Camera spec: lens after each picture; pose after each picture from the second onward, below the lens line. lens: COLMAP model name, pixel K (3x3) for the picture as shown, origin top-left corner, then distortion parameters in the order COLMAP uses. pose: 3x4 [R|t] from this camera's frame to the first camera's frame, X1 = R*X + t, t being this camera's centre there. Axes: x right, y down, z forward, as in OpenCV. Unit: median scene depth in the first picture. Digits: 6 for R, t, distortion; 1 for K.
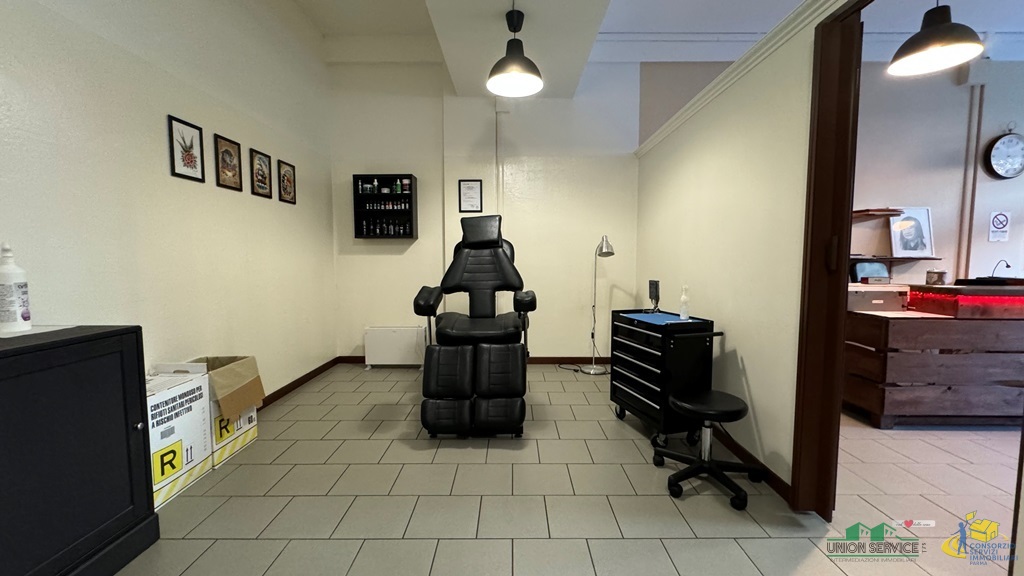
lens RADIAL K [[406.7, 0, 513.5], [0, 406.7, 288.4], [0, 0, 1]] dist [-0.000184, 0.000130]
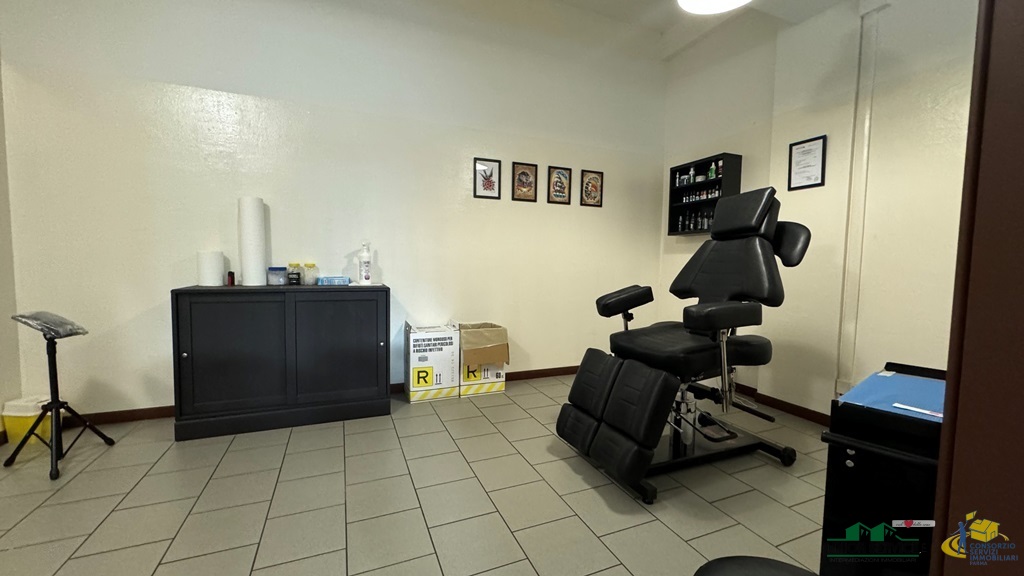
lens RADIAL K [[406.7, 0, 512.6], [0, 406.7, 288.2], [0, 0, 1]] dist [-0.000184, 0.000130]
pose [[0.390074, 0.065964, -0.918418, 0.486035], [-0.085673, 0.995704, 0.035127, -0.006641], [0.916789, 0.064981, 0.394050, 0.438588]]
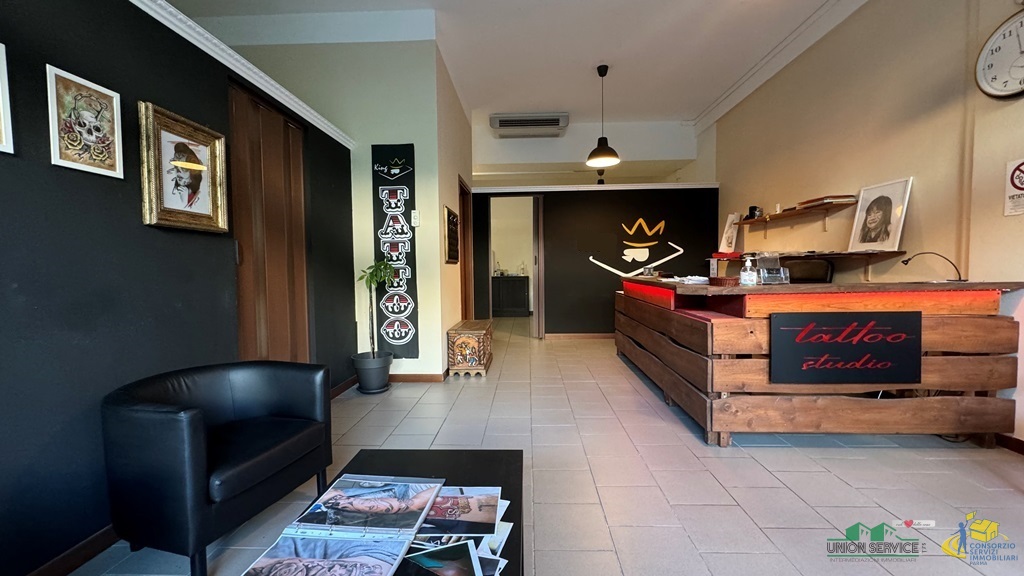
lens RADIAL K [[406.7, 0, 512.3], [0, 406.7, 287.4], [0, 0, 1]] dist [-0.000184, 0.000130]
pose [[-0.039734, 0.047768, -0.998068, 2.544952], [-0.063258, 0.996733, 0.050222, -0.010438], [0.997206, 0.065131, -0.036583, 0.545391]]
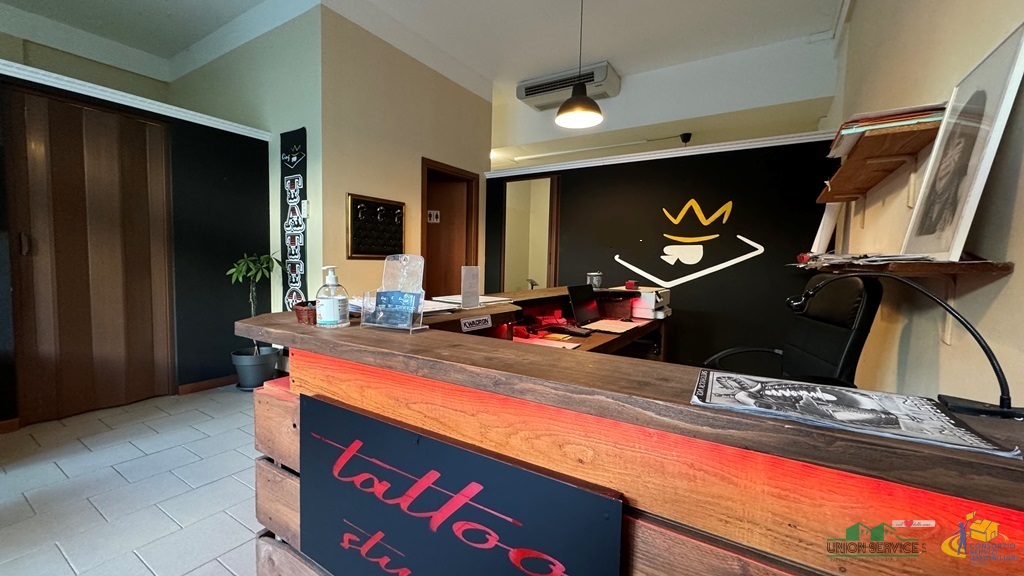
lens RADIAL K [[406.7, 0, 512.8], [0, 406.7, 286.9], [0, 0, 1]] dist [-0.000184, 0.000130]
pose [[-0.536563, 0.042087, -0.842810, 1.941687], [-0.085401, 0.990920, 0.103852, -0.094247], [0.839528, 0.127700, -0.528096, 1.333327]]
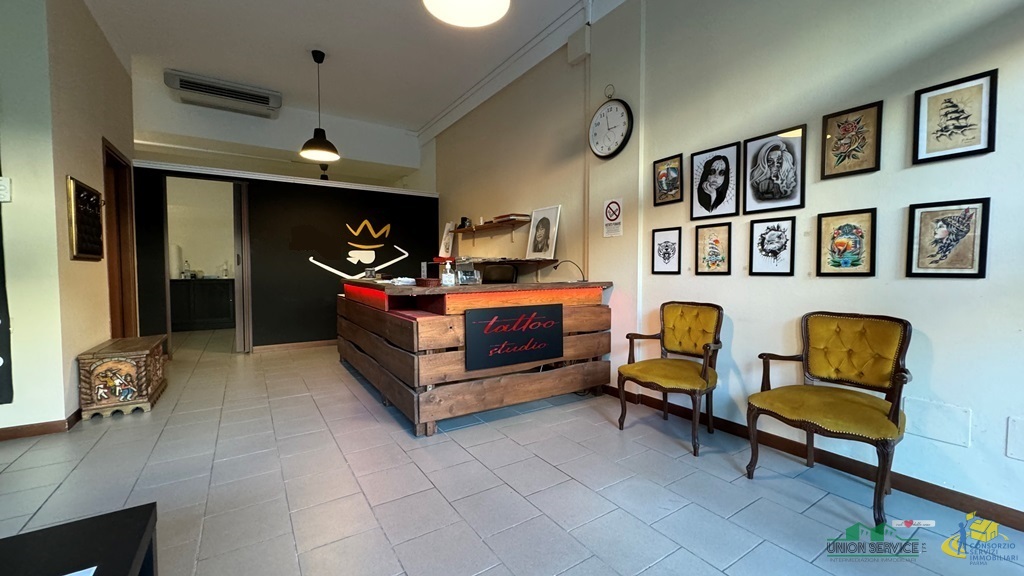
lens RADIAL K [[406.7, 0, 512.7], [0, 406.7, 287.2], [0, 0, 1]] dist [-0.000184, 0.000130]
pose [[0.548940, 0.036027, -0.835085, 2.551081], [-0.064150, 0.997940, 0.000884, -0.010470], [0.833396, 0.053086, 0.550120, 0.606886]]
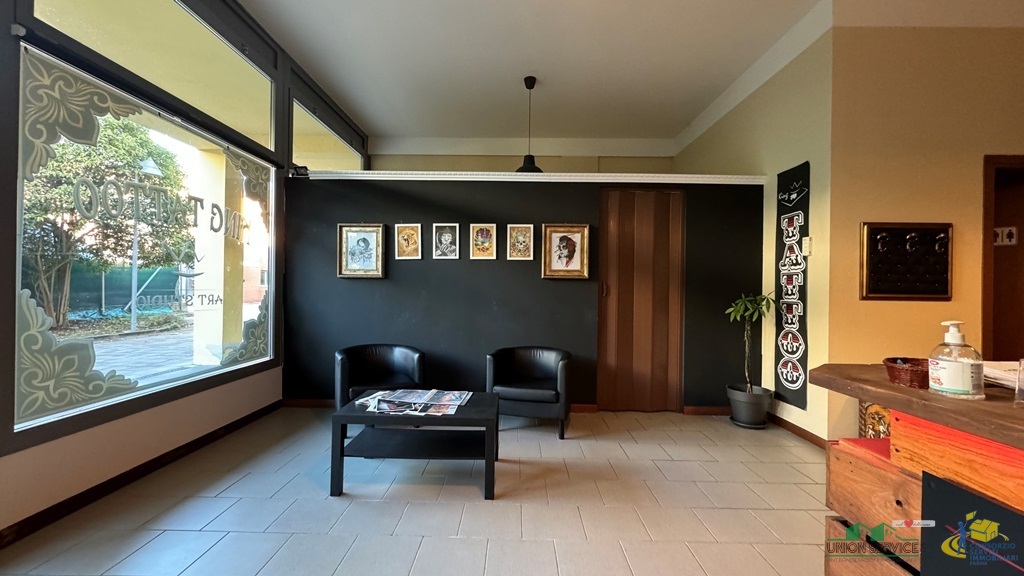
lens RADIAL K [[406.7, 0, 512.4], [0, 406.7, 288.0], [0, 0, 1]] dist [-0.000184, 0.000130]
pose [[-0.999840, -0.012539, 0.012769, 2.047286], [-0.011550, 0.997130, 0.074823, -0.104479], [-0.013671, 0.074664, -0.997115, 1.300659]]
